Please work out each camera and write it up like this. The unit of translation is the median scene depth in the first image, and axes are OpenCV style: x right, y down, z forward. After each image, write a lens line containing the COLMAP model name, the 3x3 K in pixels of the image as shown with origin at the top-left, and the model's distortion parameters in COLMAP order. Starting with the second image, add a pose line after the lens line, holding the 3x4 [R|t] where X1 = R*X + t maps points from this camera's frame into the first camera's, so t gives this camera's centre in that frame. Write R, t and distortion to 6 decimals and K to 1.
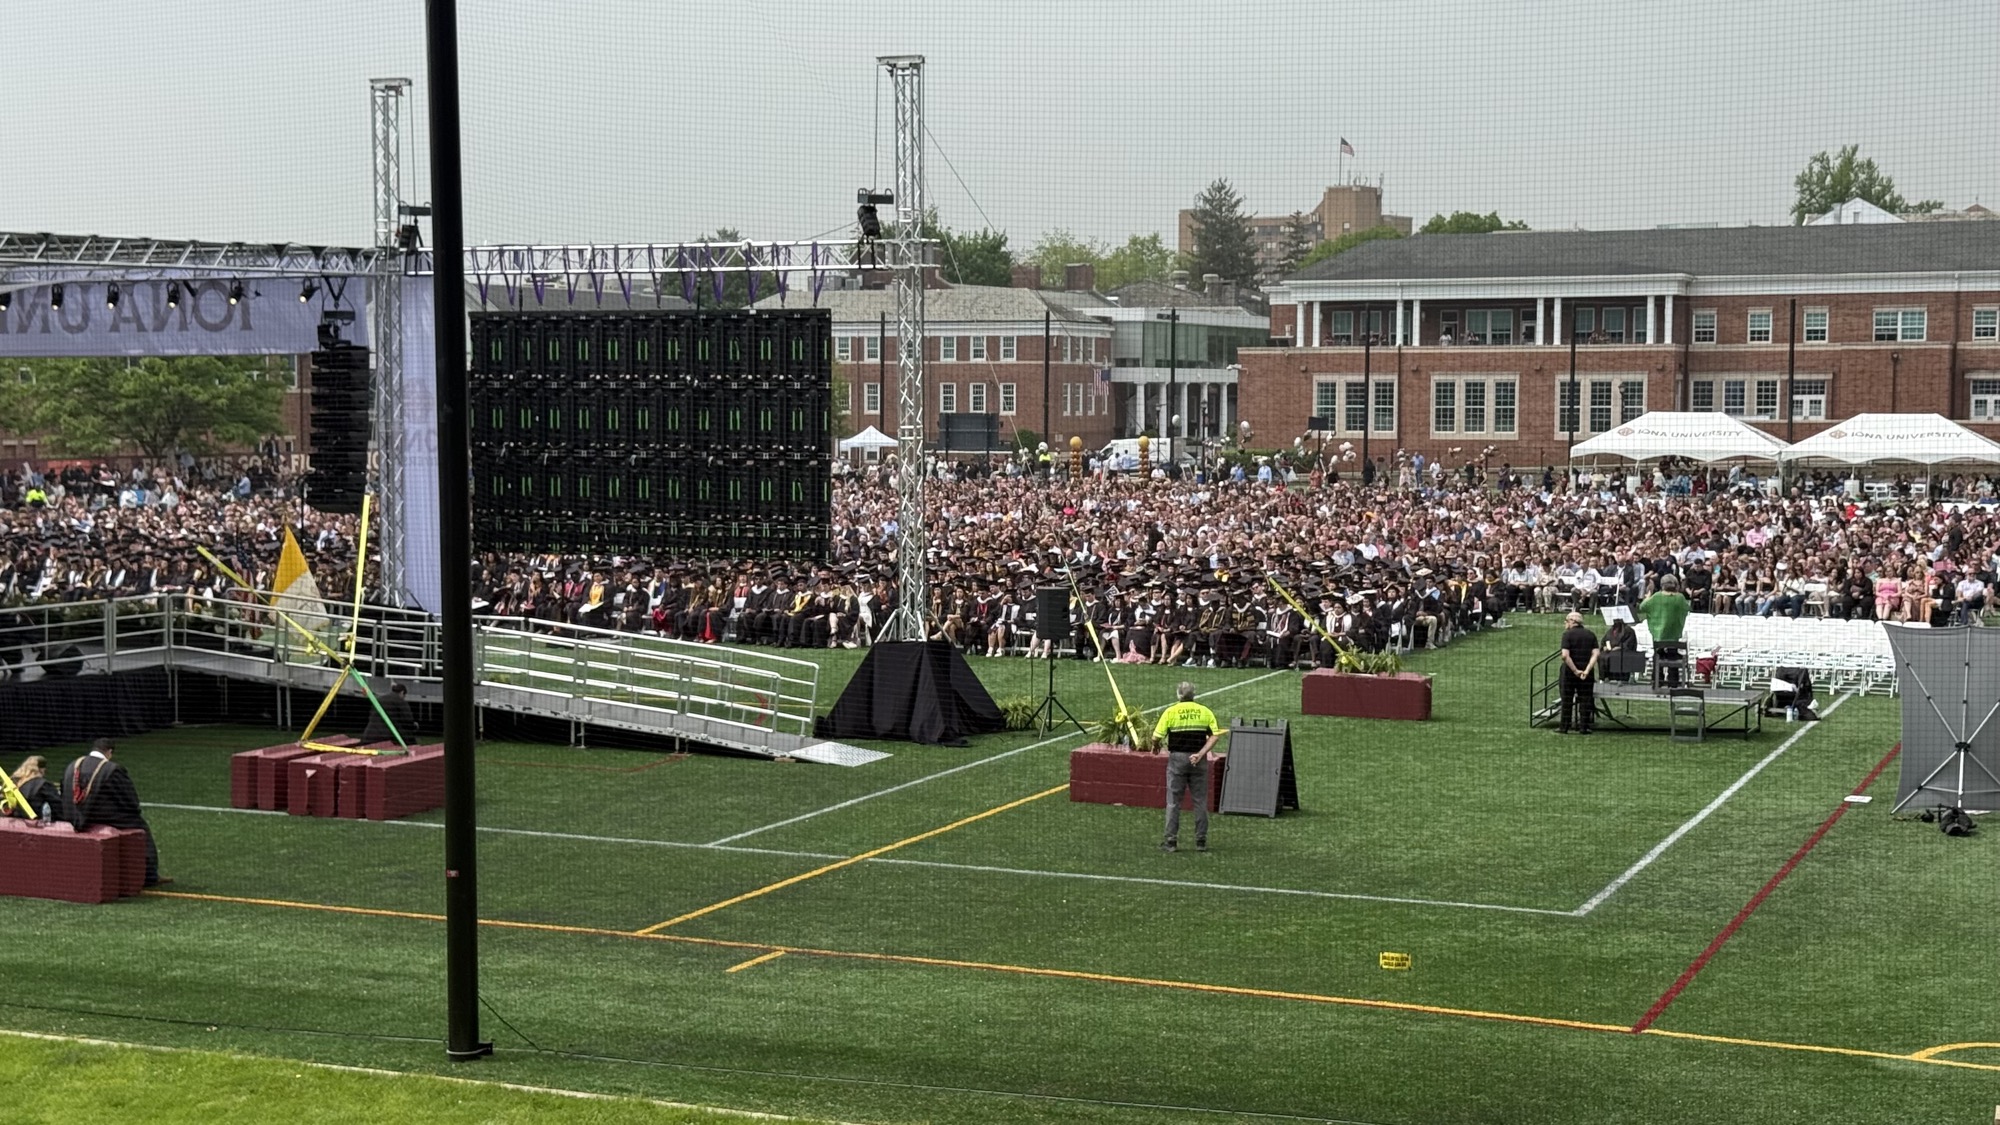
lens RADIAL K [[2826.7, 0, 1004.2], [0, 2826.7, 566.9], [0, 0, 1]] dist [0.158840, -0.193314]
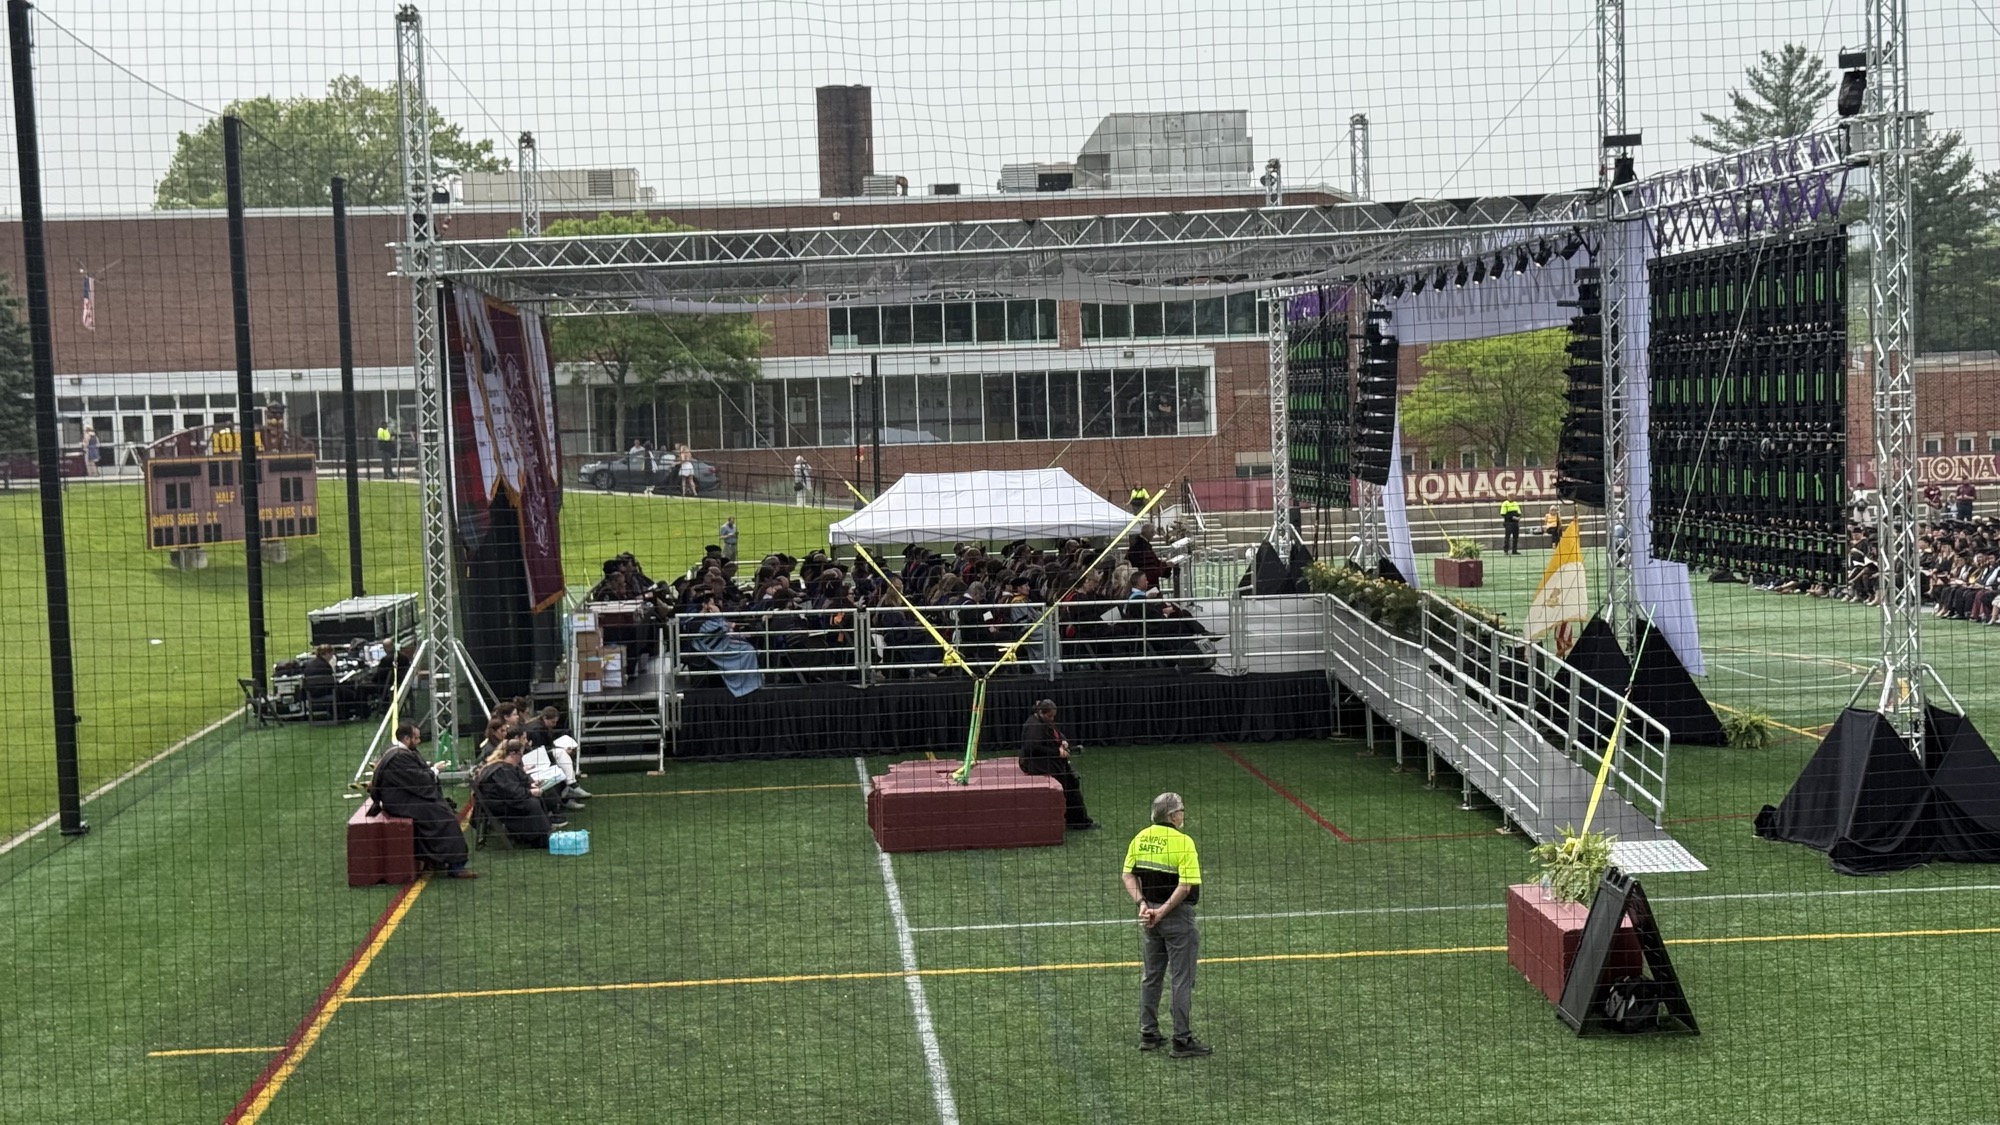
lens RADIAL K [[2826.7, 0, 1004.2], [0, 2826.7, 566.9], [0, 0, 1]] dist [0.158840, -0.193314]
pose [[0.461850, 0.035305, -0.886255, 0.465087], [-0.025348, 0.999325, 0.026600, -0.020378], [0.886596, 0.010180, 0.462433, 0.483443]]
